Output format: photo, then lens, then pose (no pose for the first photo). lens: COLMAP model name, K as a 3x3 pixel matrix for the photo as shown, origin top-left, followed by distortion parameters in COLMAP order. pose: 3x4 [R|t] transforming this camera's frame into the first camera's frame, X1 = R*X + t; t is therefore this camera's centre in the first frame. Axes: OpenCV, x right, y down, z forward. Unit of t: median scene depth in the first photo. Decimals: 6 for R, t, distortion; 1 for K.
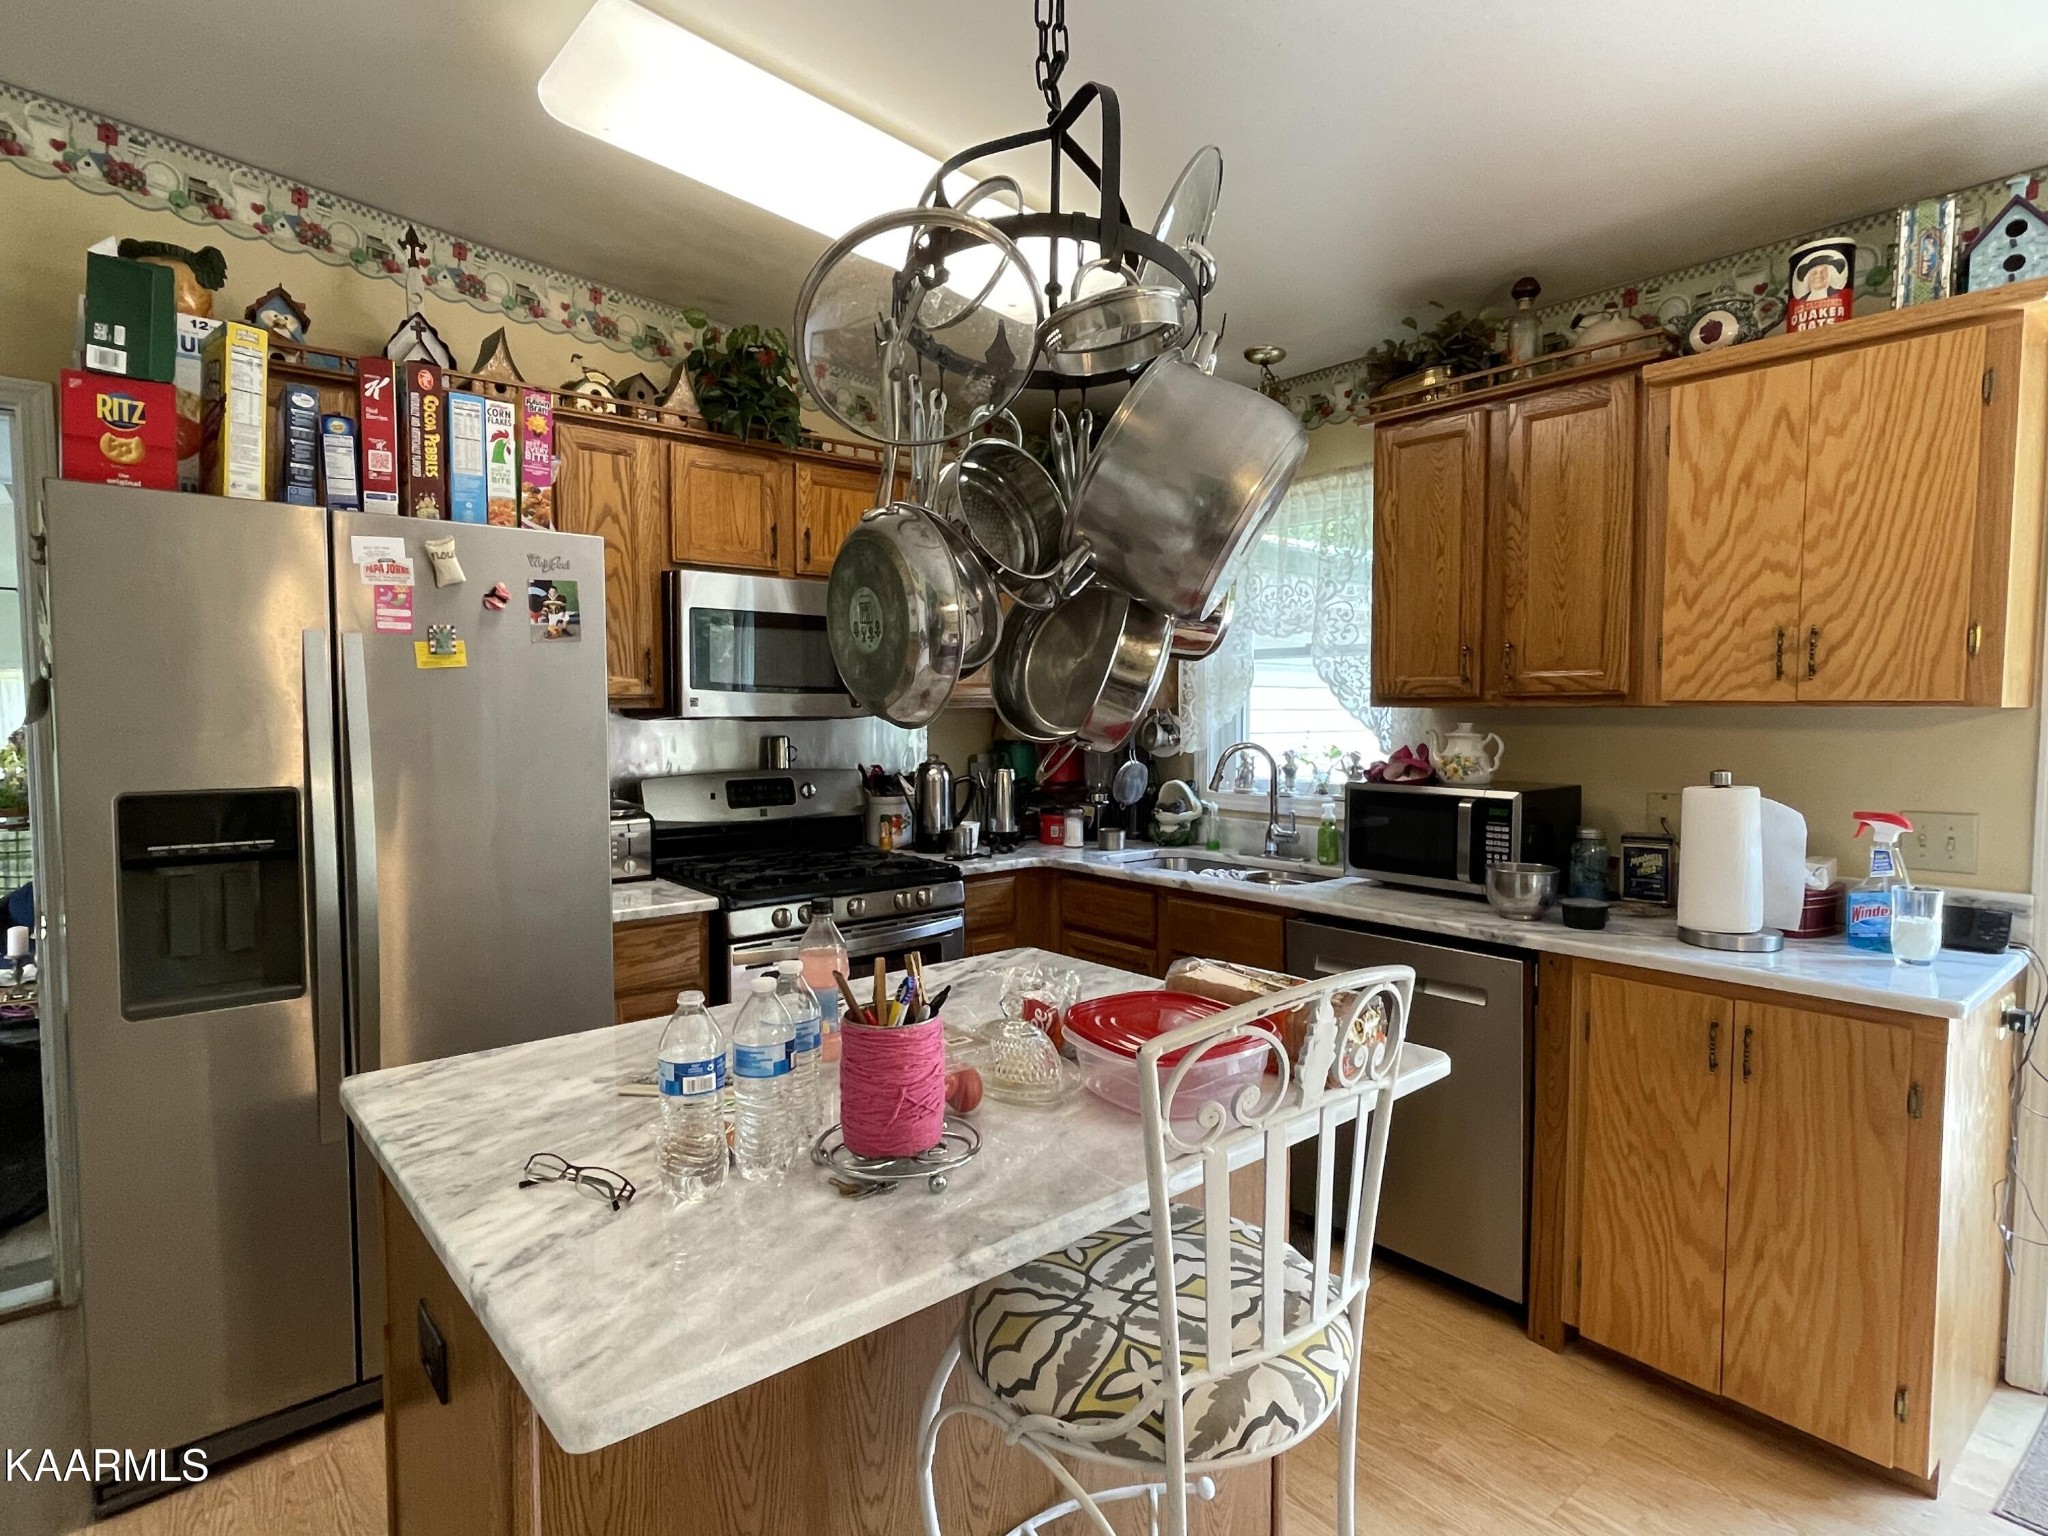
lens RADIAL K [[1087.5, 0, 1025.9], [0, 1087.5, 764.2], [0, 0, 1]] dist [-0.002938, -0.000229]
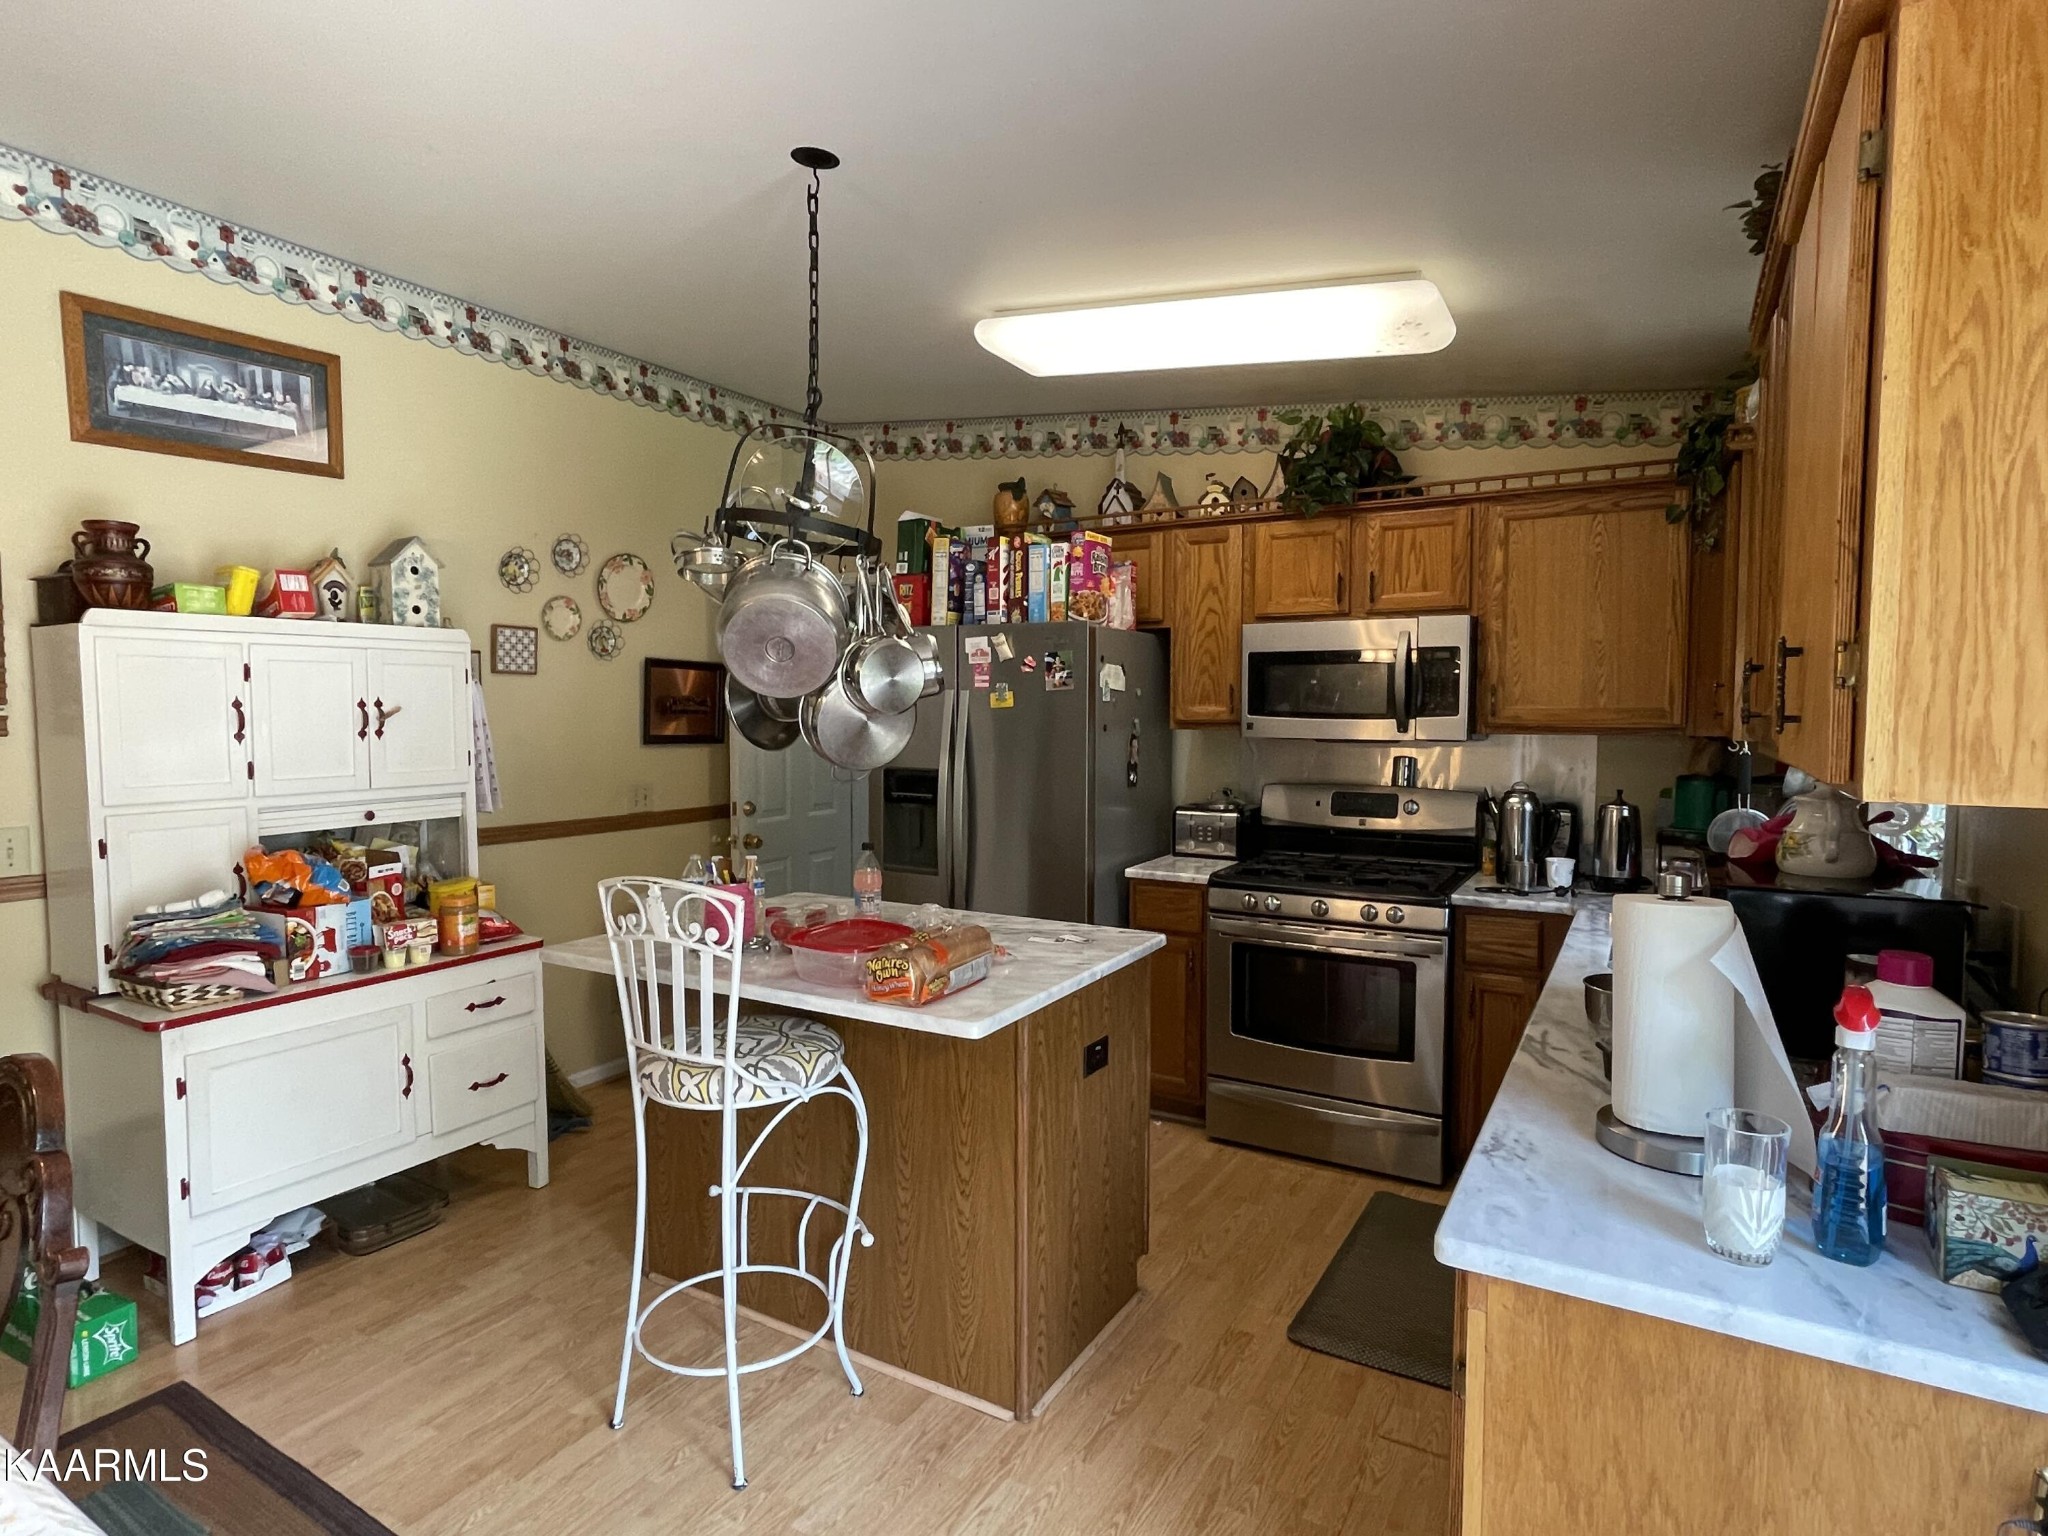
lens RADIAL K [[1087.5, 0, 1026.3], [0, 1087.5, 766.1], [0, 0, 1]] dist [-0.002938, -0.000229]
pose [[0.320572, 0.050054, -0.945901, 0.853269], [-0.053877, 0.997950, 0.034549, -0.041869], [0.945691, 0.039887, 0.322611, 0.349983]]
